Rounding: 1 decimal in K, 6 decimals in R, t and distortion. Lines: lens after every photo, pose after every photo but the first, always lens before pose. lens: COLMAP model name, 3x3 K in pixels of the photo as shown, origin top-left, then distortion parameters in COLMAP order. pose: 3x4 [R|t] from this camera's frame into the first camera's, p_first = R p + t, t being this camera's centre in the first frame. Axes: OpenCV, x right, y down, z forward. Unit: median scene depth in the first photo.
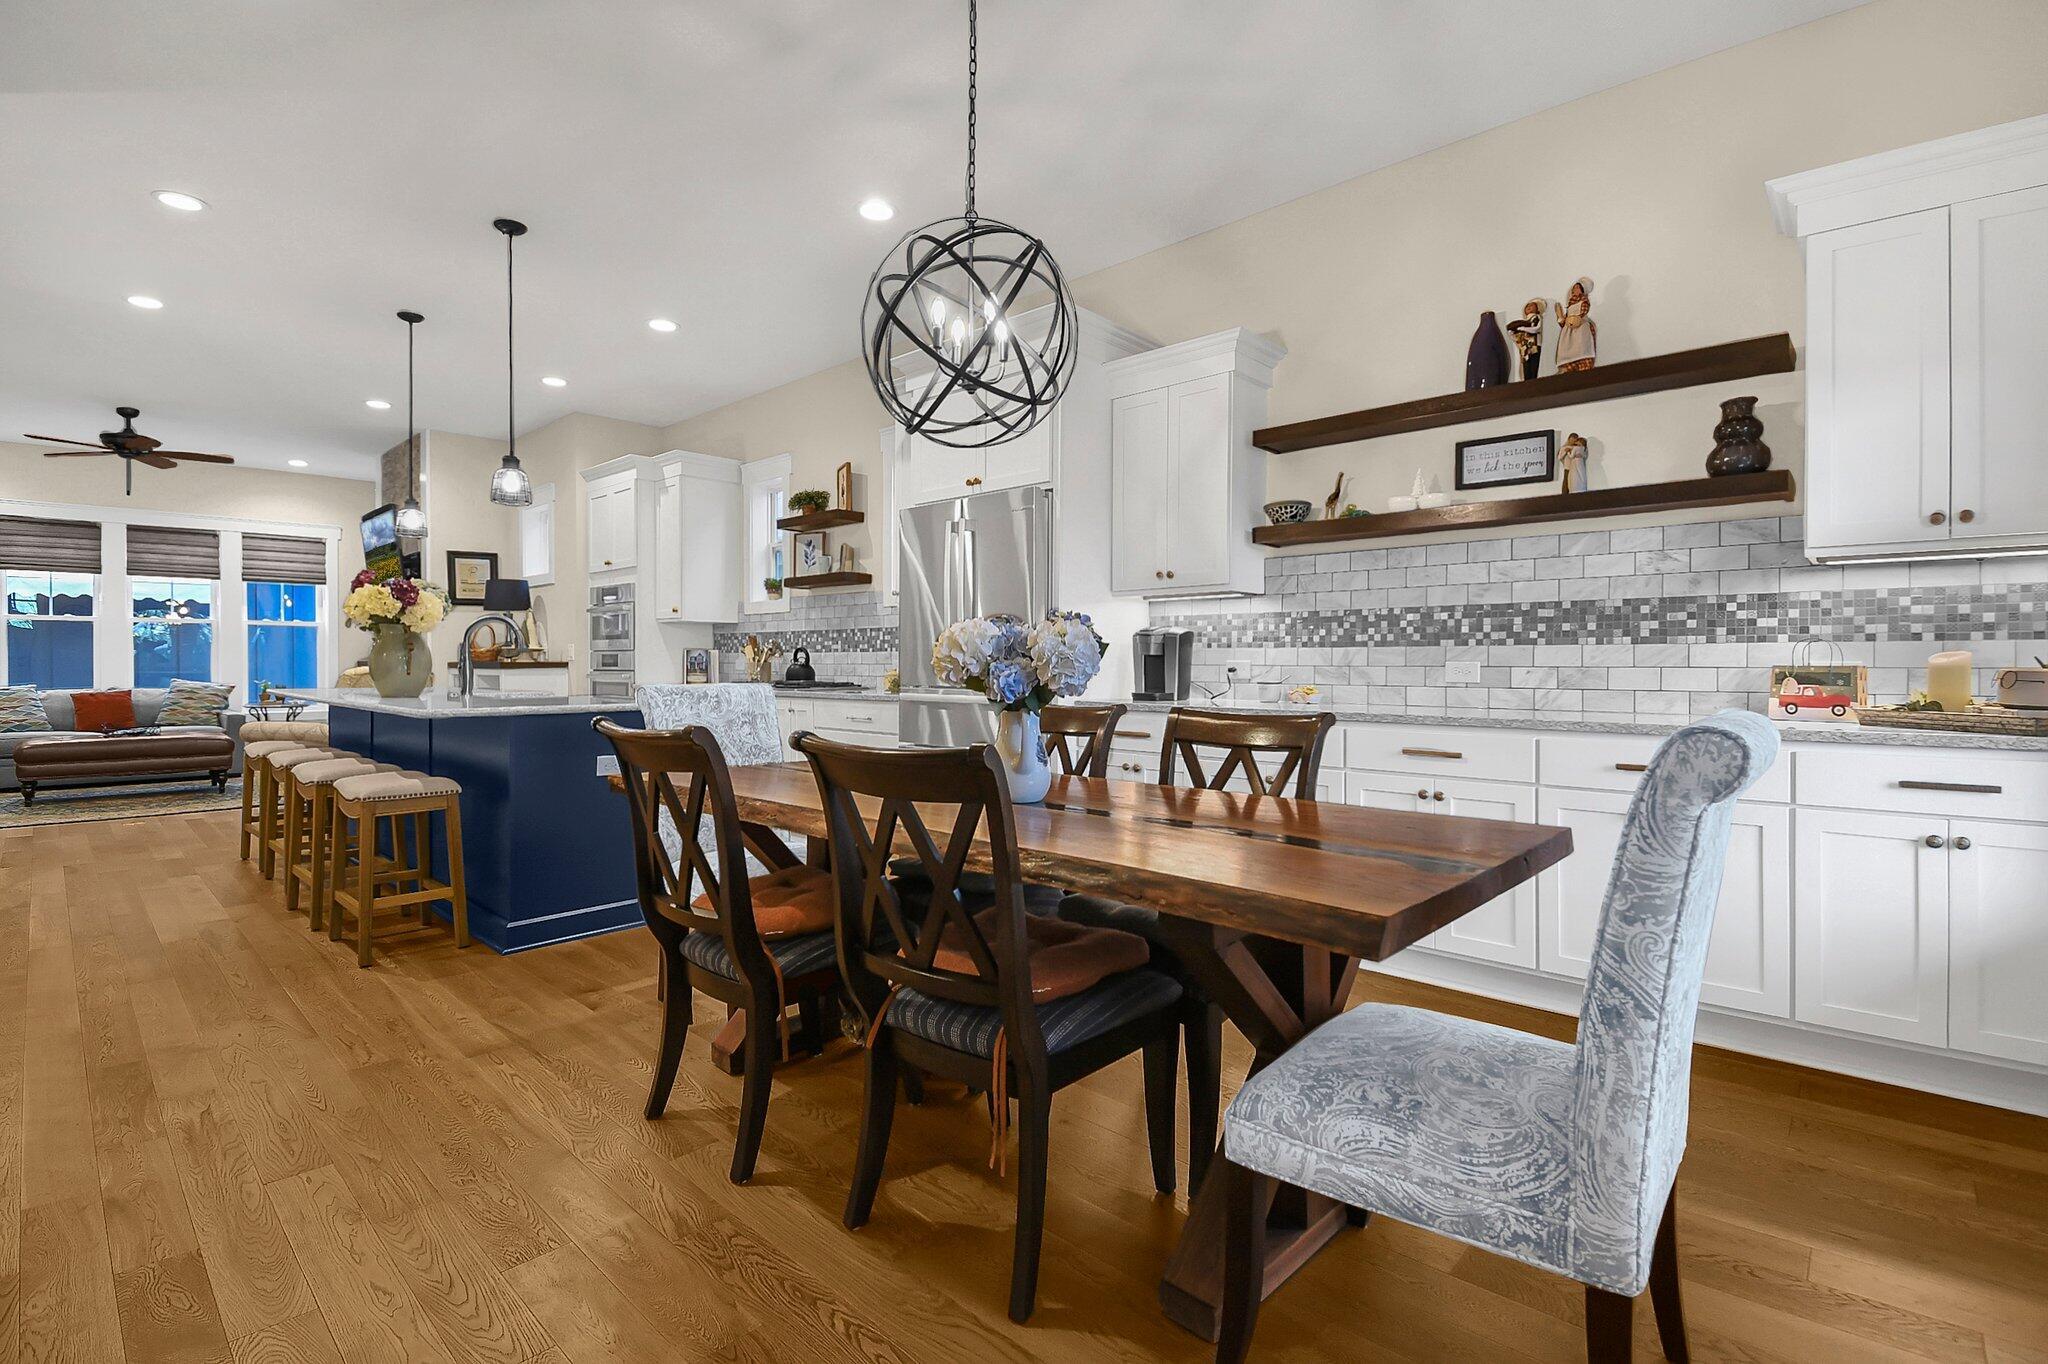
lens RADIAL K [[928.6, 0, 1014.8], [0, 928.6, 656.3], [0, 0, 1]] dist [-0.002825, -0.000426]
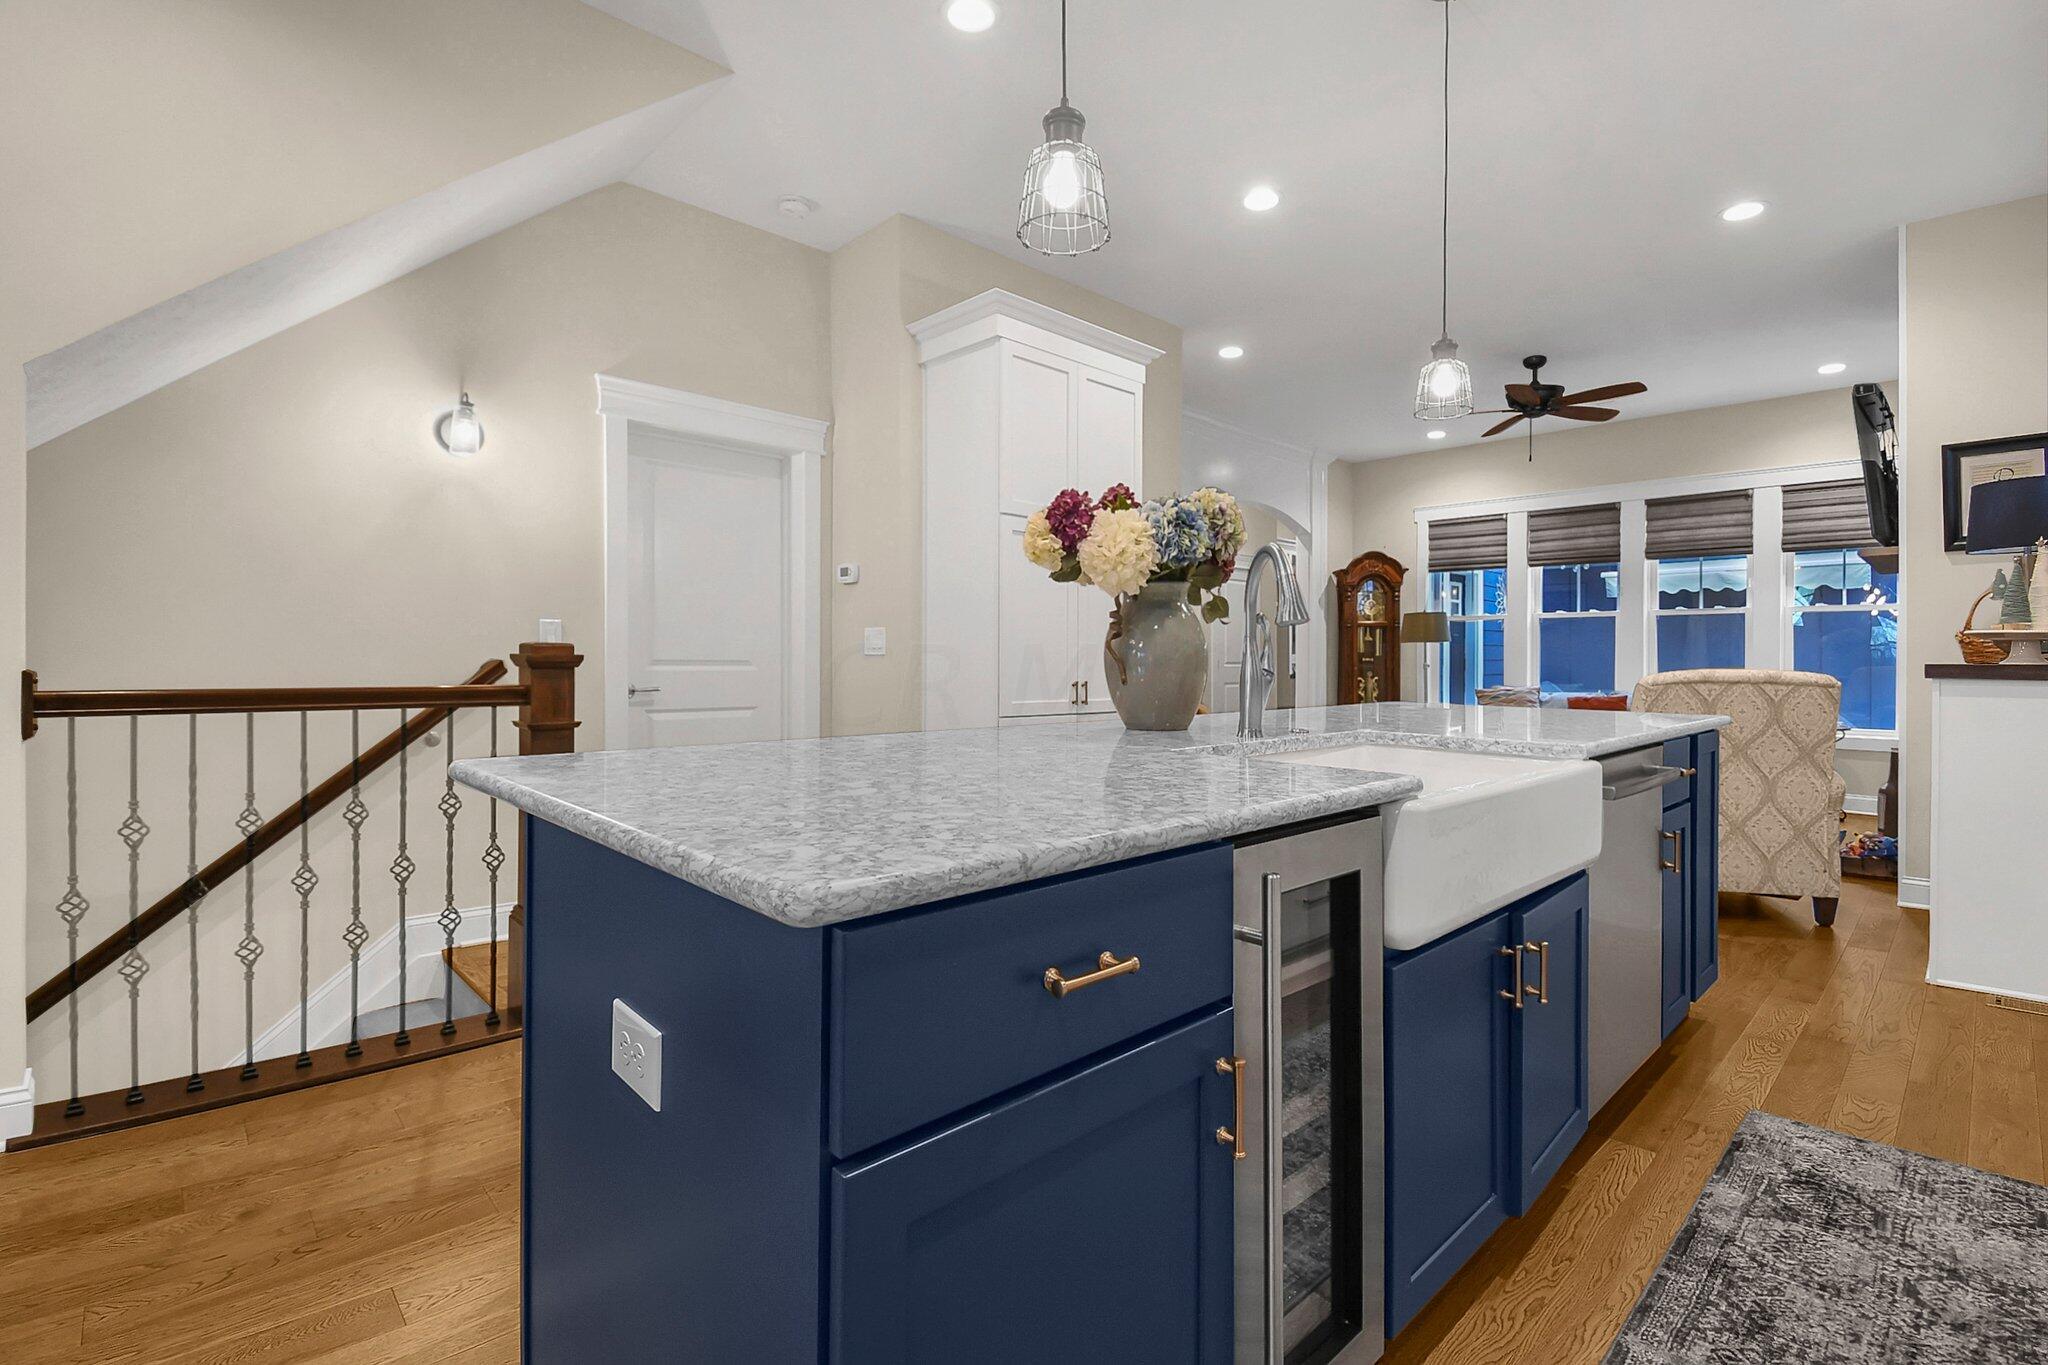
lens RADIAL K [[928.6, 0, 1014.8], [0, 928.6, 656.8], [0, 0, 1]] dist [-0.002825, -0.000426]
pose [[-0.041650, 0.012270, -0.999057, -0.094432], [0.002121, 0.999923, 0.012193, -0.011401], [0.999130, -0.001611, -0.041673, 0.461807]]
